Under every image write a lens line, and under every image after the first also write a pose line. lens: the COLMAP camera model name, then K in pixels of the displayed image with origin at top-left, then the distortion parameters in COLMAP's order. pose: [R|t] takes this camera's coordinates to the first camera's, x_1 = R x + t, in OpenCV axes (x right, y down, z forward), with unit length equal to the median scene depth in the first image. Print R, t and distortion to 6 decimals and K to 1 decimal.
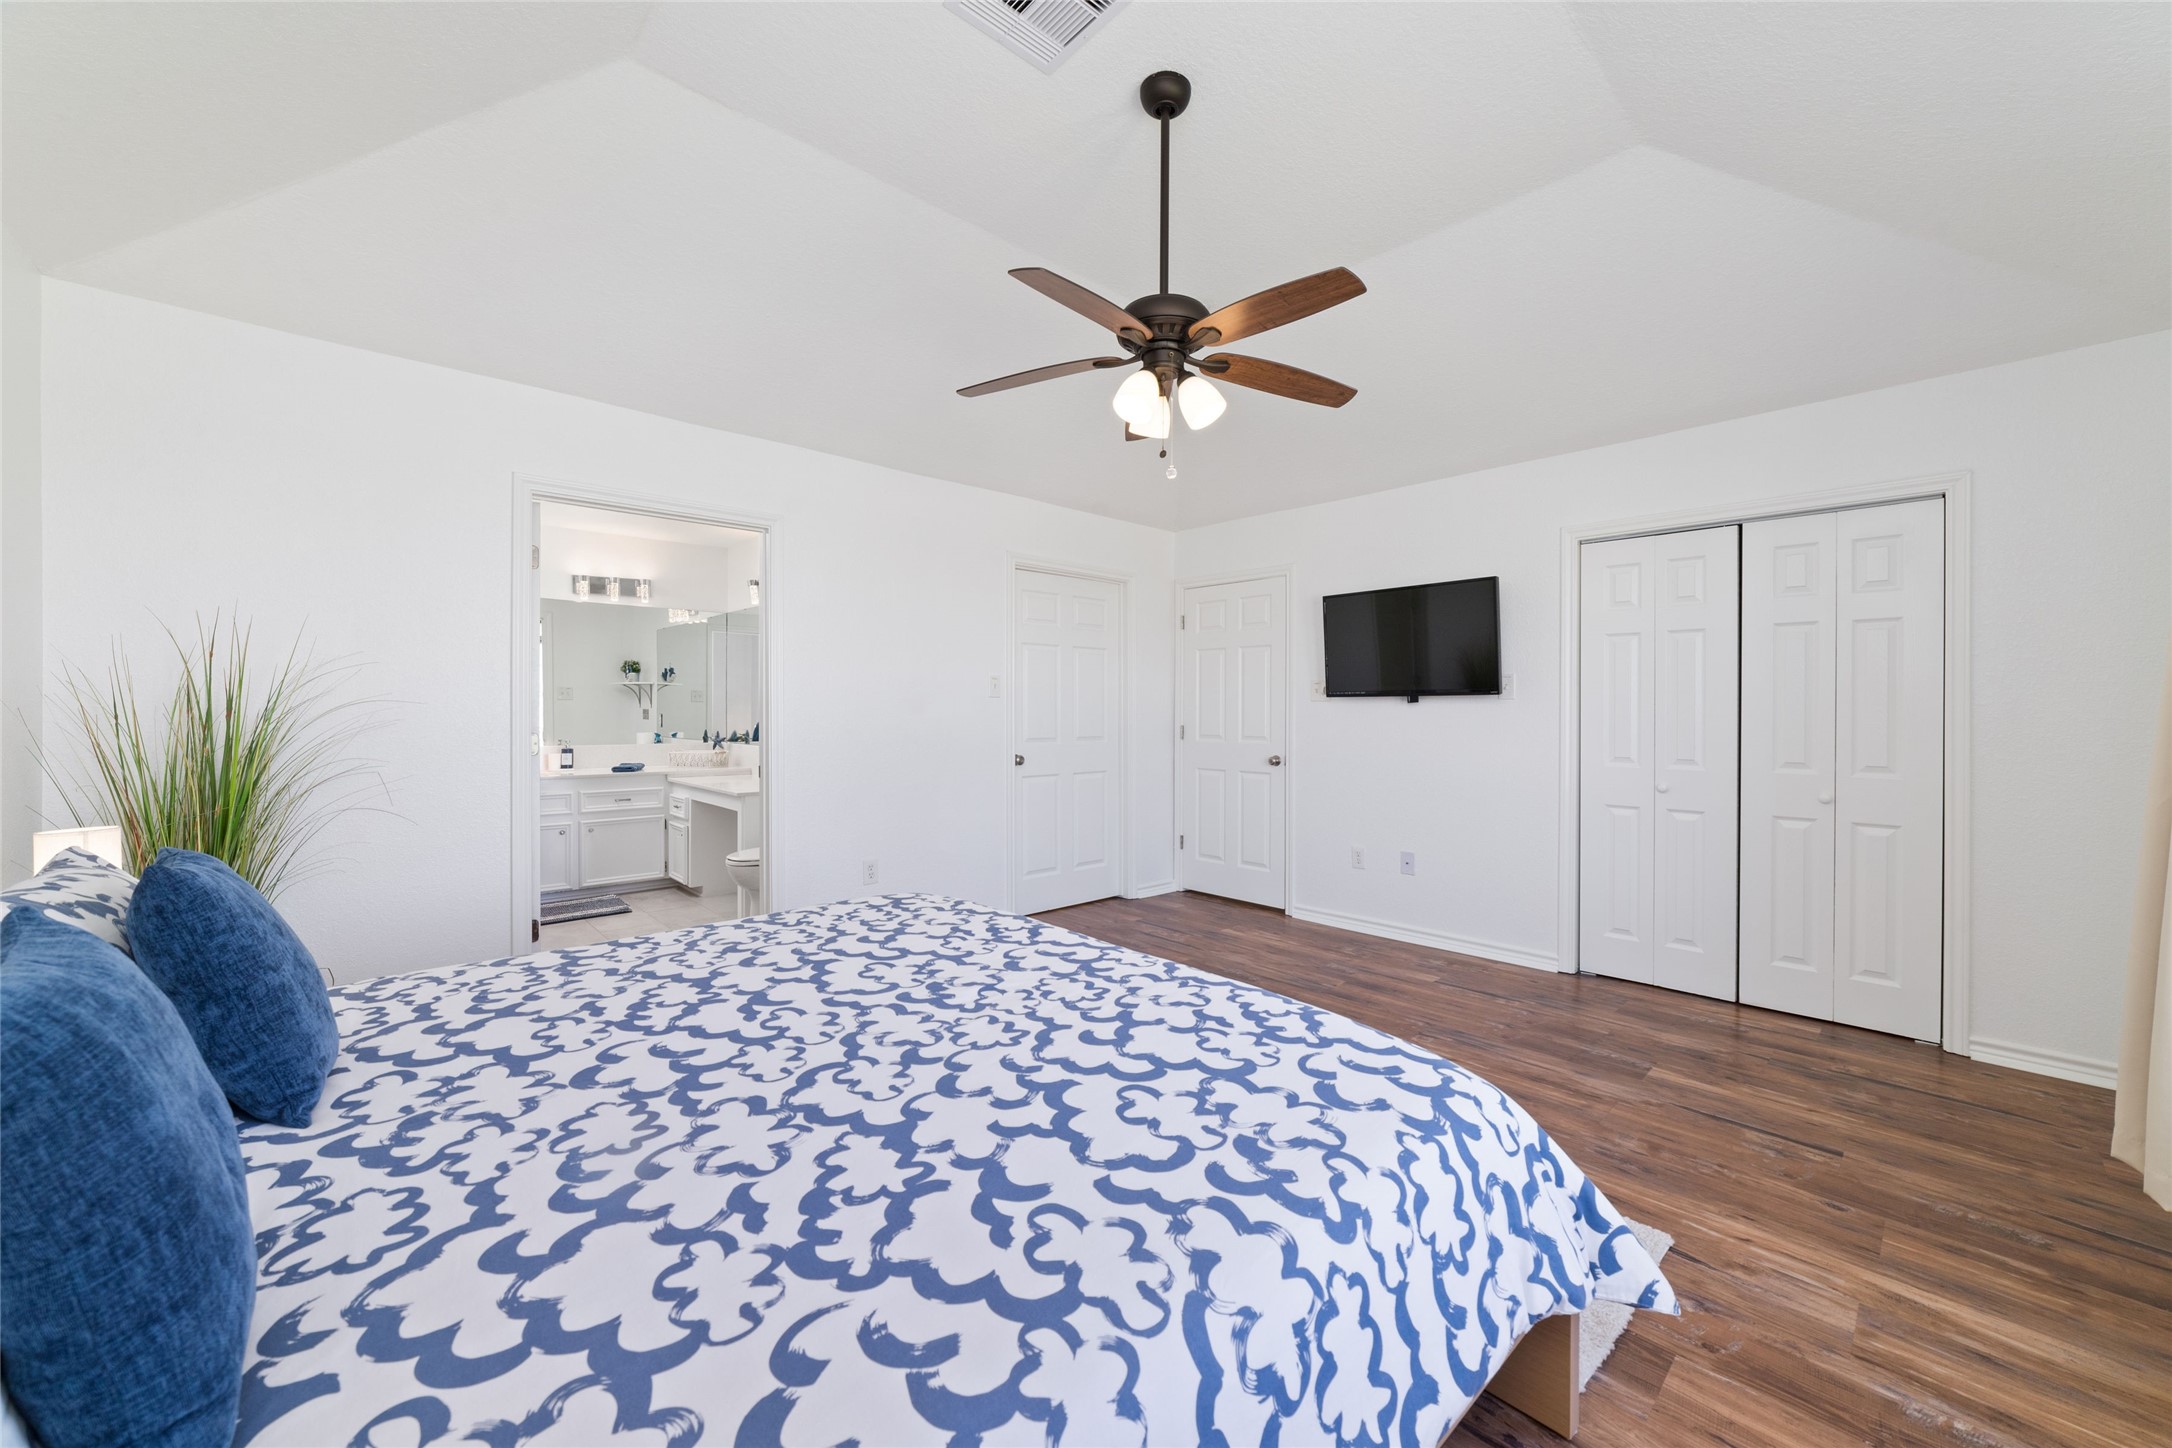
lens RADIAL K [[827.9, 0, 1102.7], [0, 827.9, 711.7], [0, 0, 1]] dist [-0.020832, 0.007667]
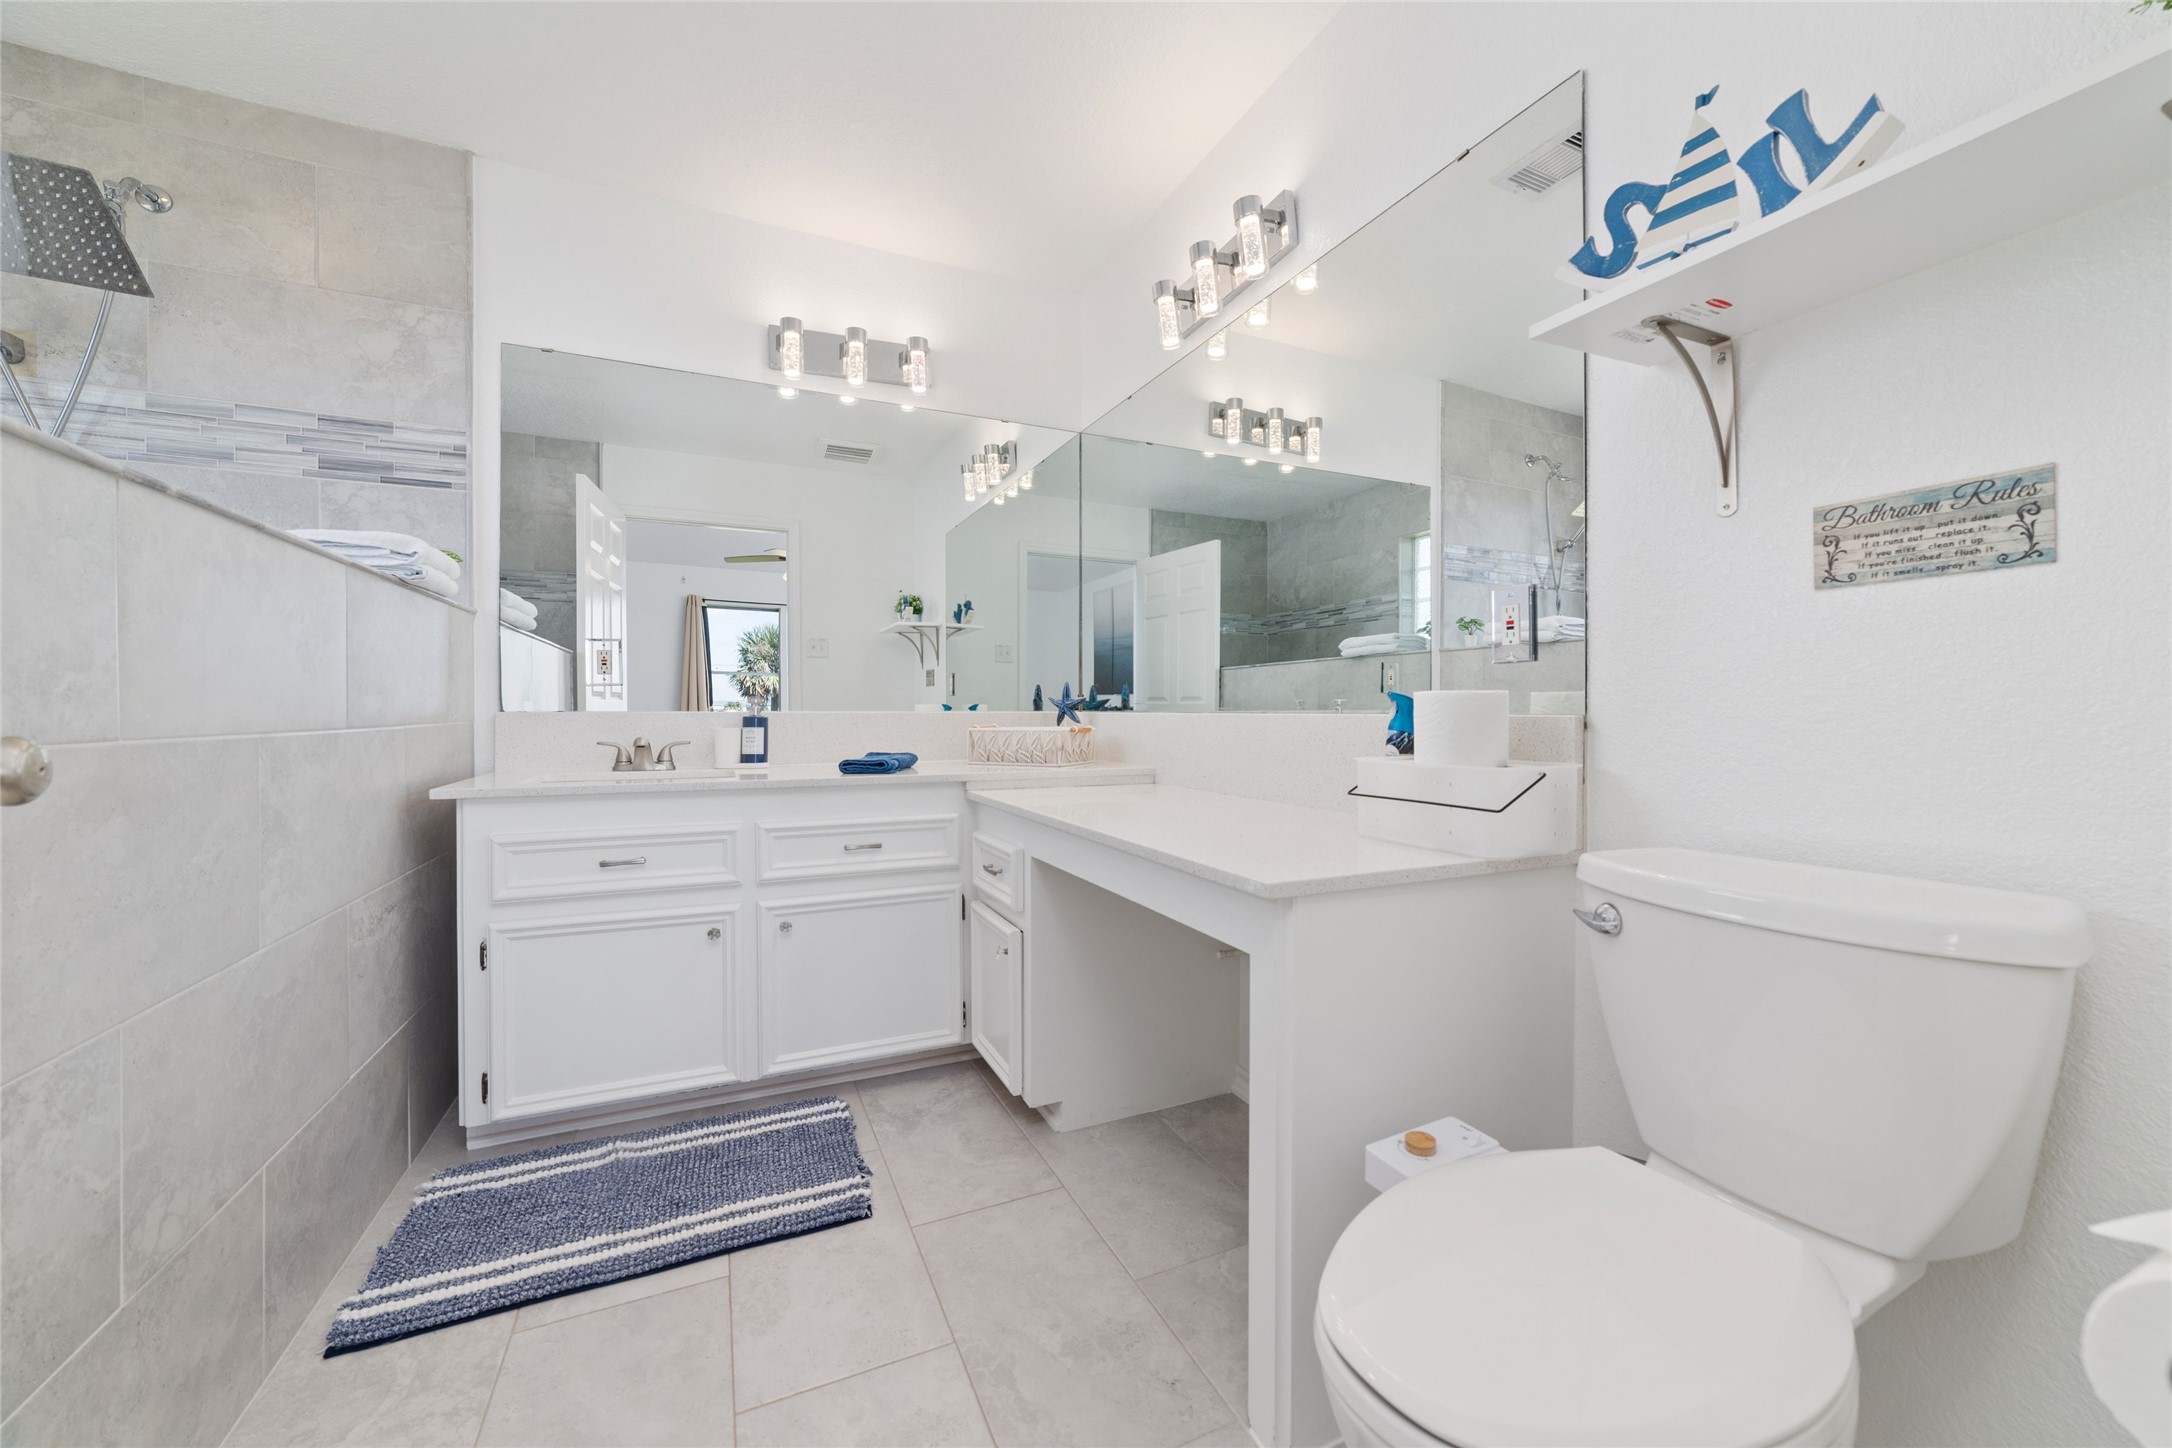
lens RADIAL K [[827.9, 0, 1102.7], [0, 827.9, 711.7], [0, 0, 1]] dist [-0.020832, 0.007667]
pose [[0.951227, -0.005526, -0.308441, -0.339237], [0.005403, 0.999985, -0.001255, 0.043128], [0.308443, -0.000472, 0.951243, 0.633600]]
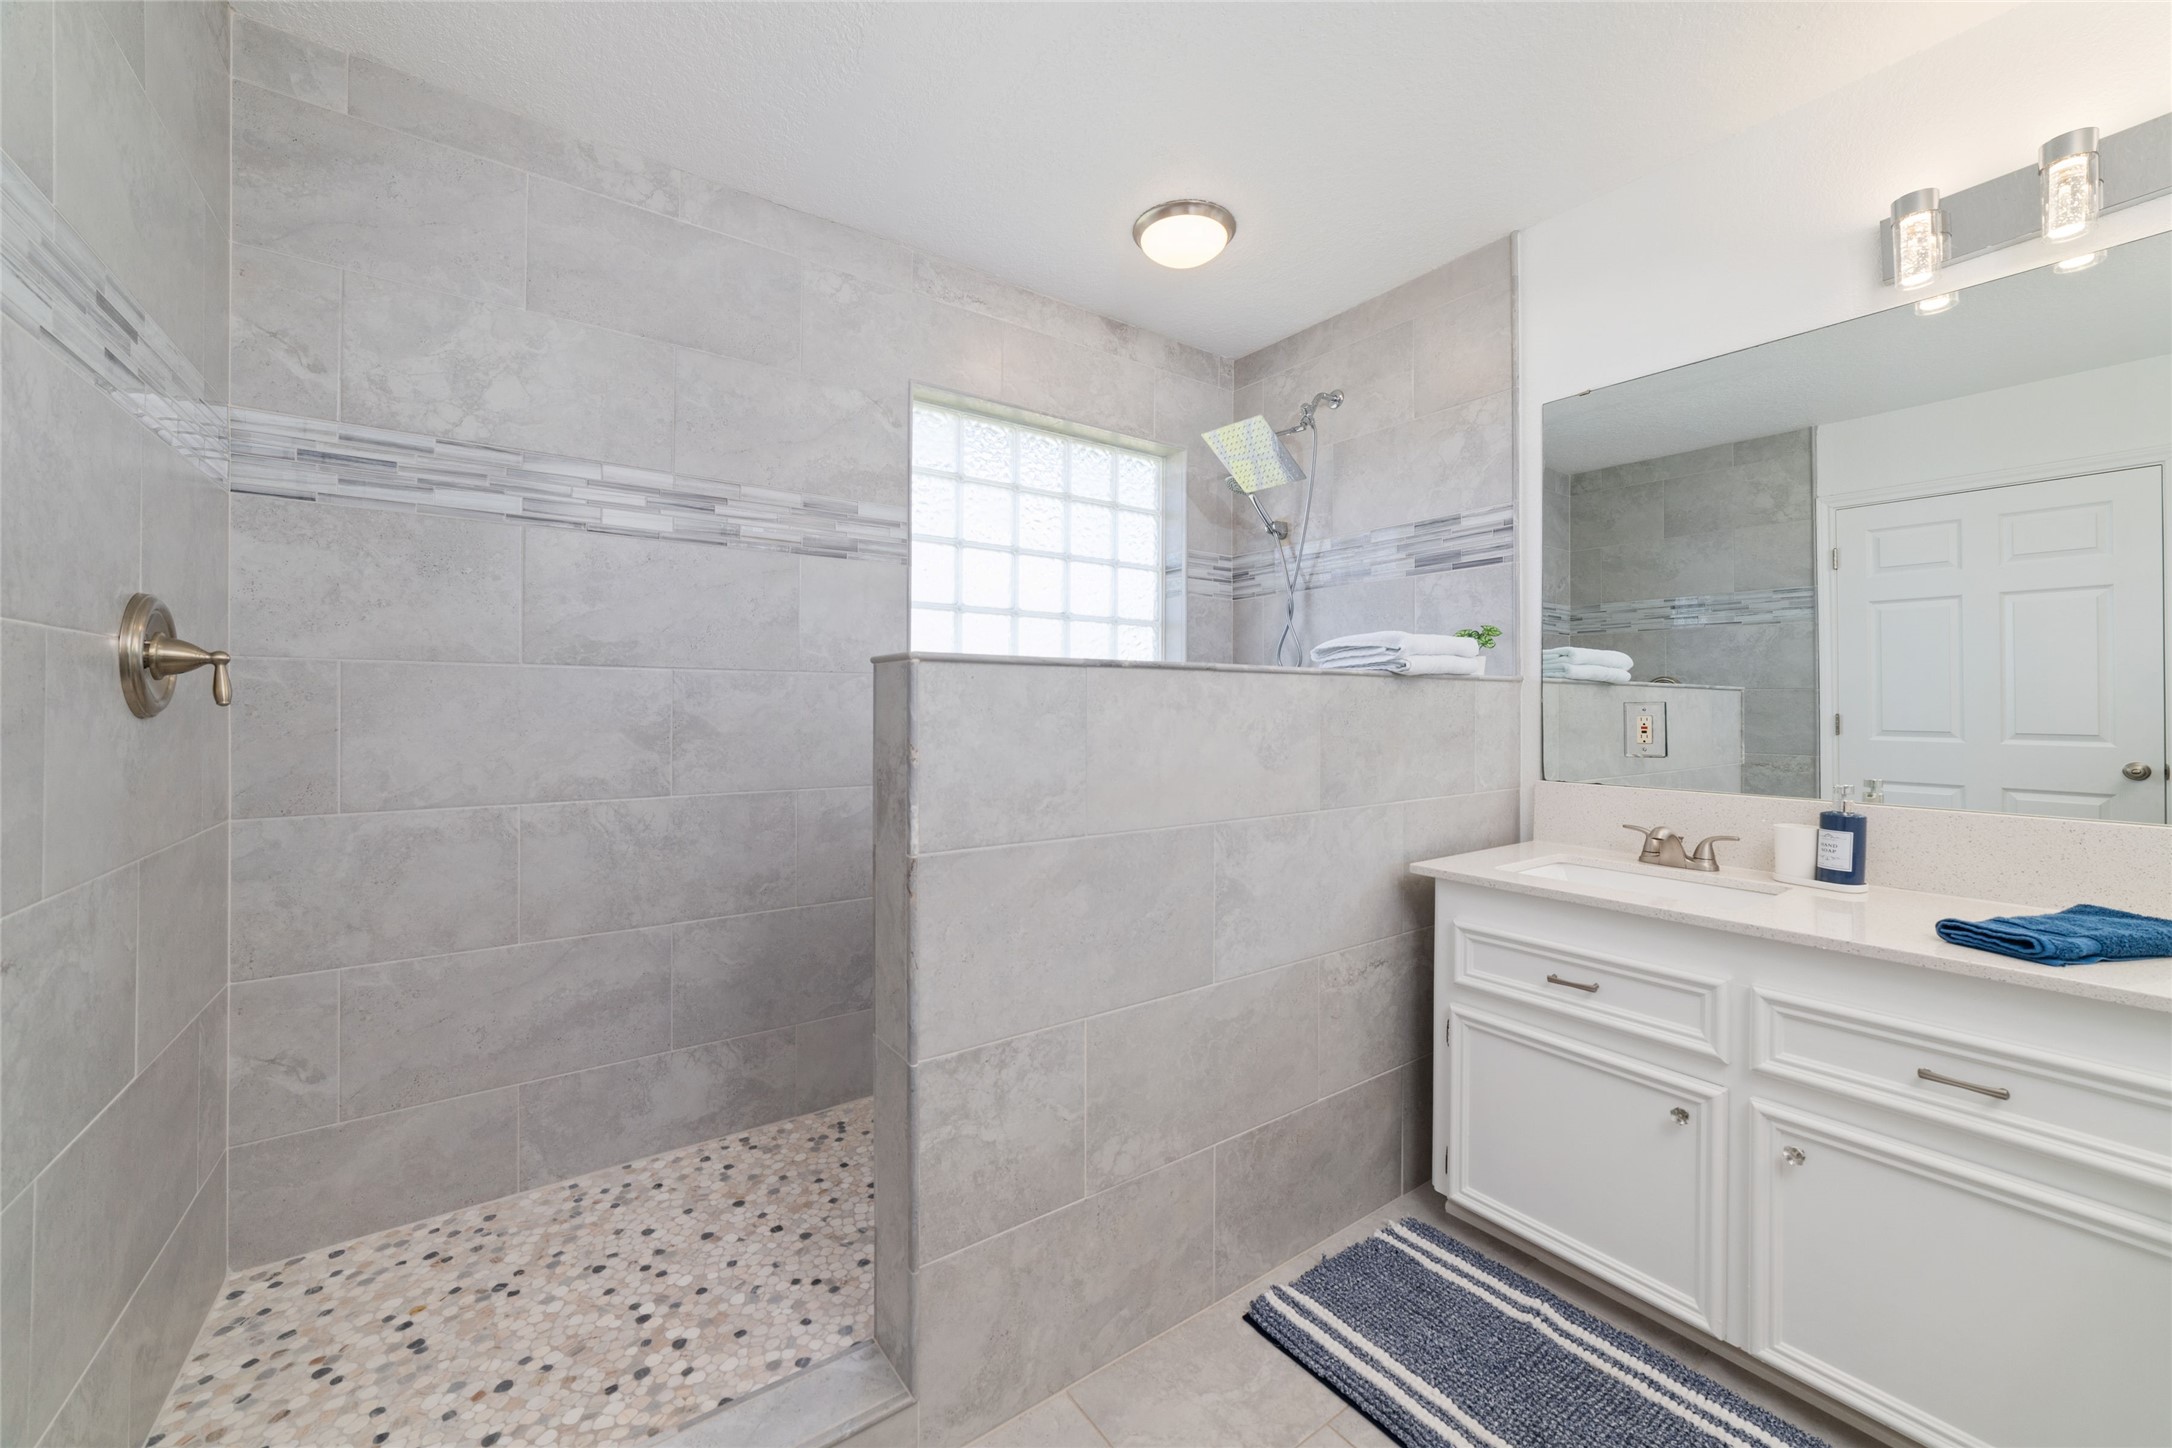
lens RADIAL K [[835.5, 0, 1093.5], [0, 835.5, 699.4], [0, 0, 1]] dist [-0.028315, 0.008416]
pose [[-0.133877, -0.011347, -0.990933, -0.320227], [-0.007933, 0.999915, -0.010378, 0.008713], [0.990966, 0.006471, -0.133956, 0.762452]]
